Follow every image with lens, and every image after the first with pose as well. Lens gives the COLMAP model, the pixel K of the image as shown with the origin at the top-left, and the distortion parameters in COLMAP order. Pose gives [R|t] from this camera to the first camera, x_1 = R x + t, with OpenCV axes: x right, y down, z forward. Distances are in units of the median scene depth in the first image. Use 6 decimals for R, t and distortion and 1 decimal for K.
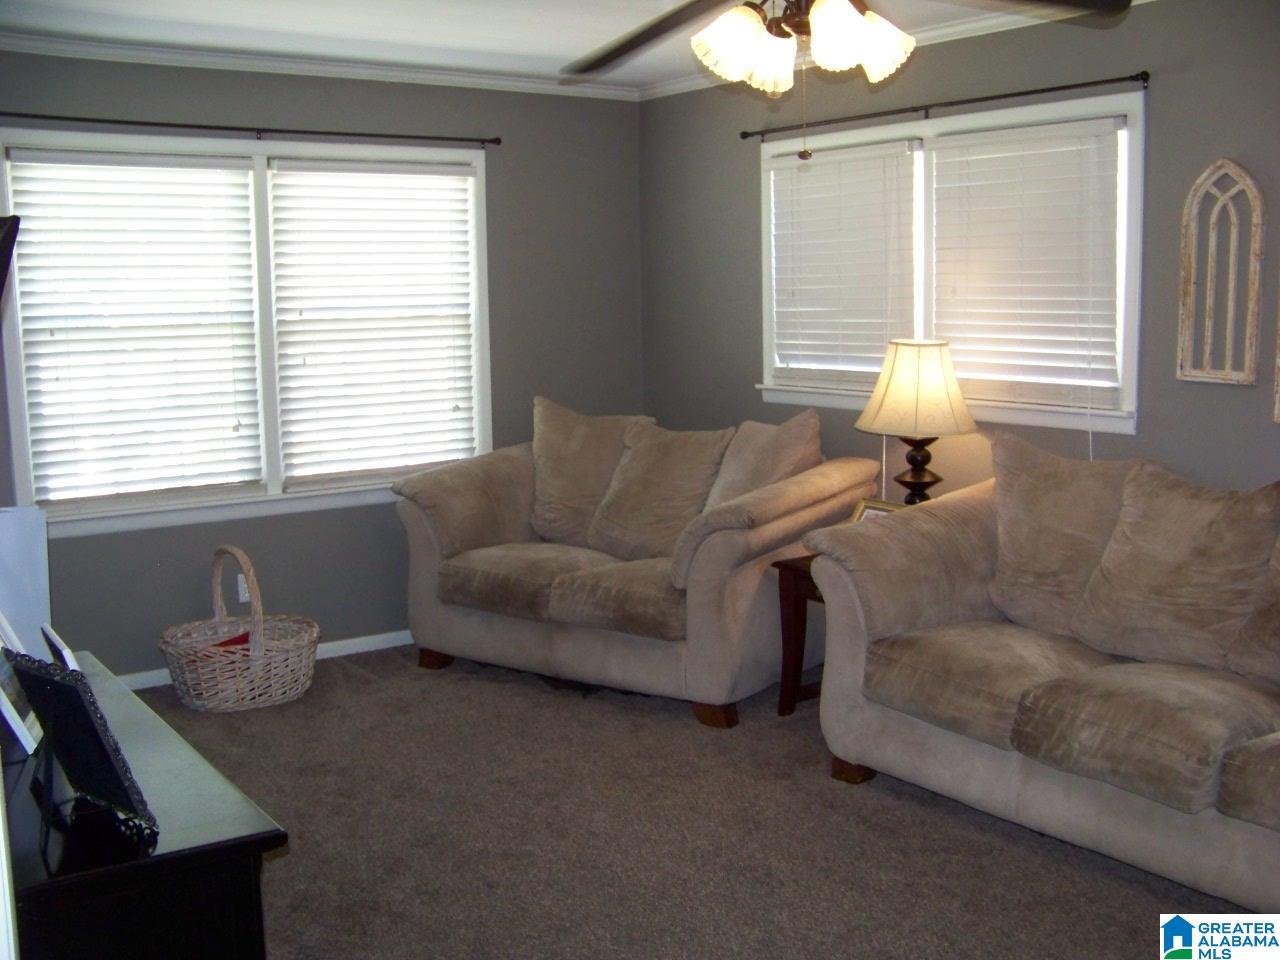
lens RADIAL K [[1365.8, 0, 660.1], [0, 1365.8, 478.8], [0, 0, 1]] dist [-0.260739, 0.391092]
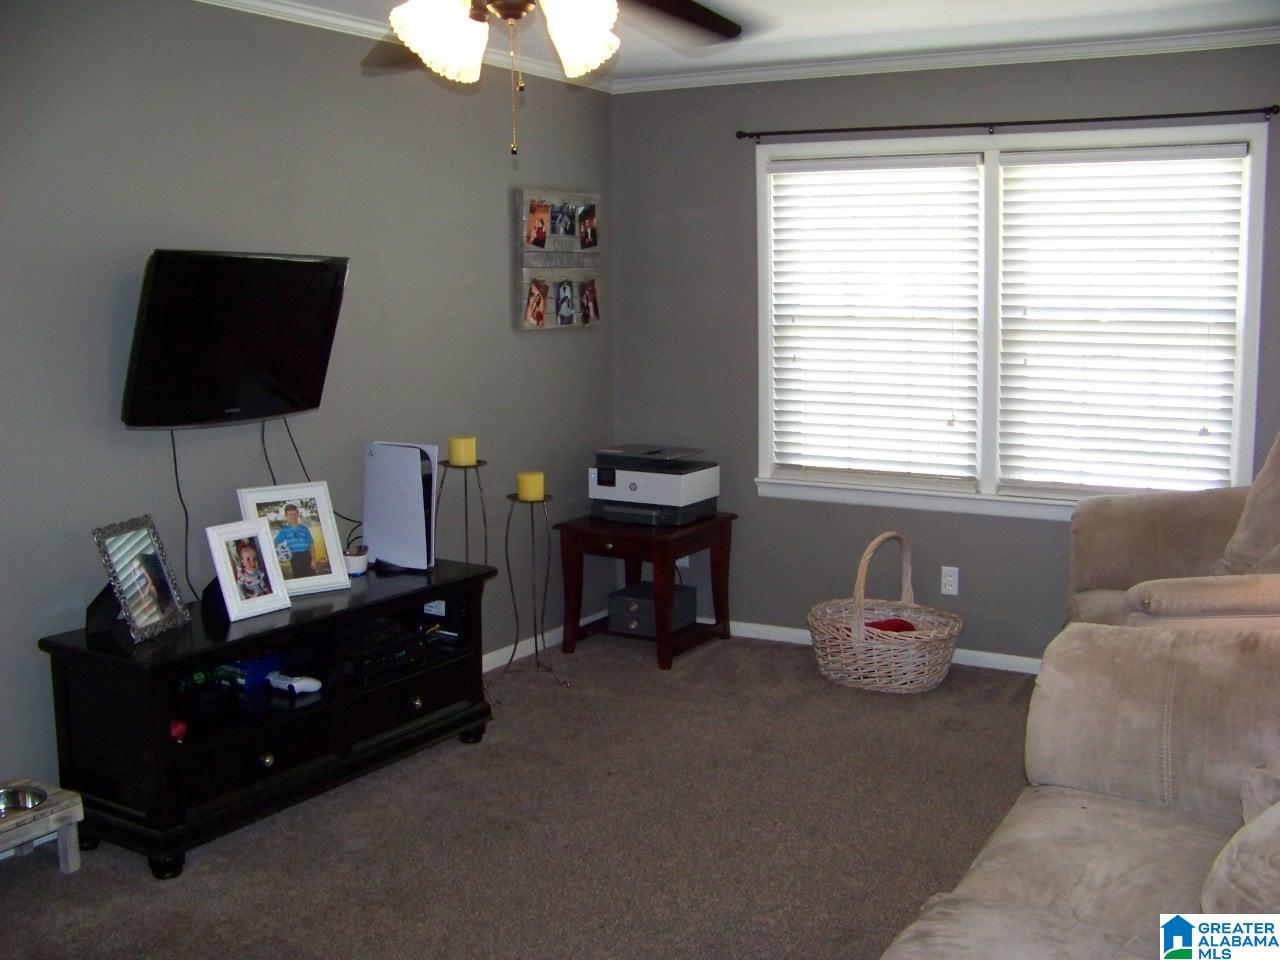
lens RADIAL K [[1365.8, 0, 660.1], [0, 1365.8, 478.8], [0, 0, 1]] dist [-0.260739, 0.391092]
pose [[0.394365, 0.134538, -0.909052, 0.579618], [-0.128463, 0.987583, 0.090431, -0.065563], [0.909930, 0.081117, 0.406751, 0.426459]]
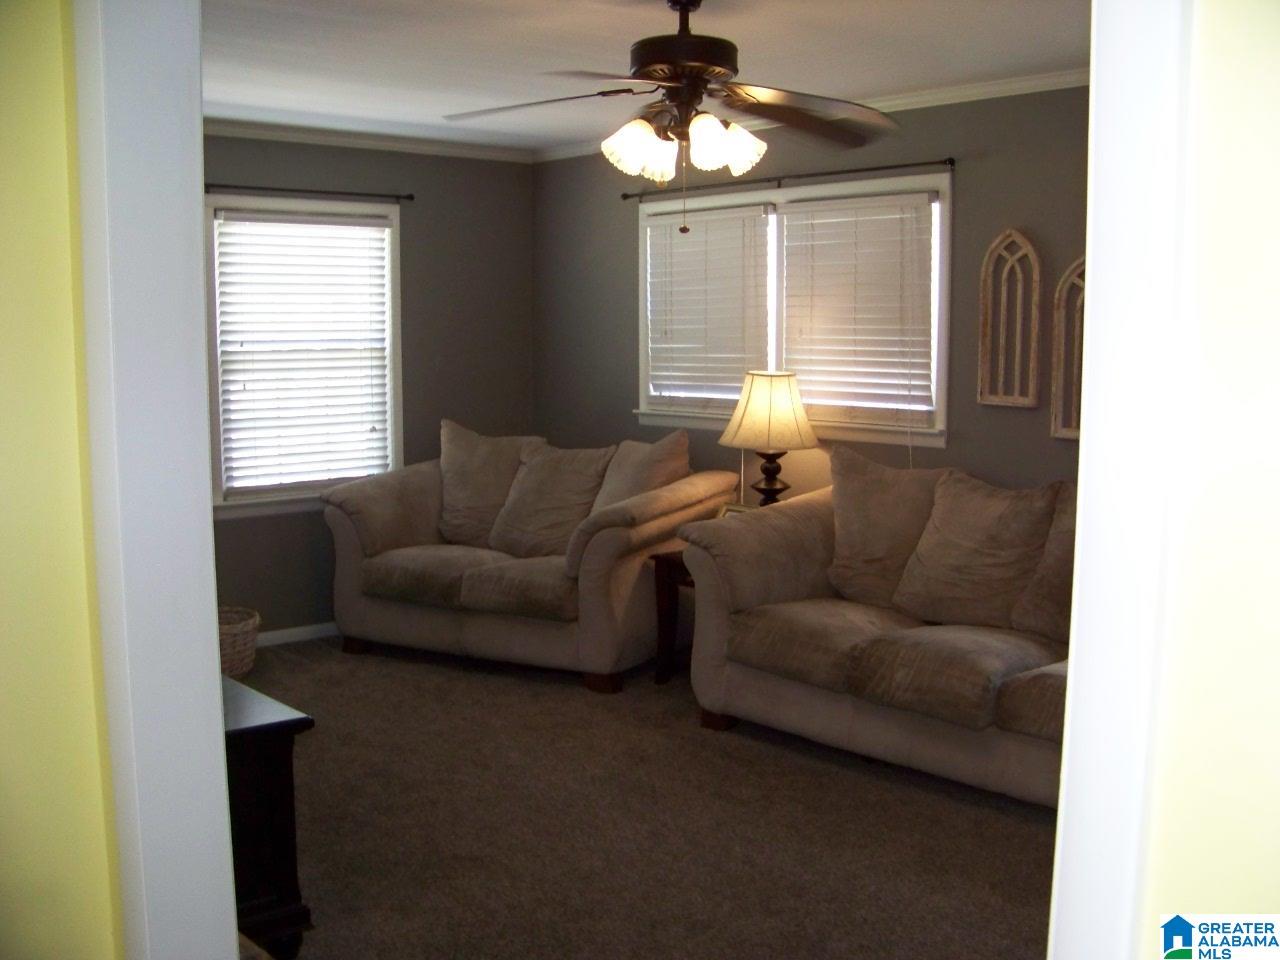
lens RADIAL K [[1365.8, 0, 660.1], [0, 1365.8, 478.8], [0, 0, 1]] dist [-0.260739, 0.391092]
pose [[0.994796, 0.002185, 0.101863, -0.030419], [0.000585, 0.999631, -0.027156, 0.025438], [-0.101885, 0.027074, 0.994428, -0.193713]]
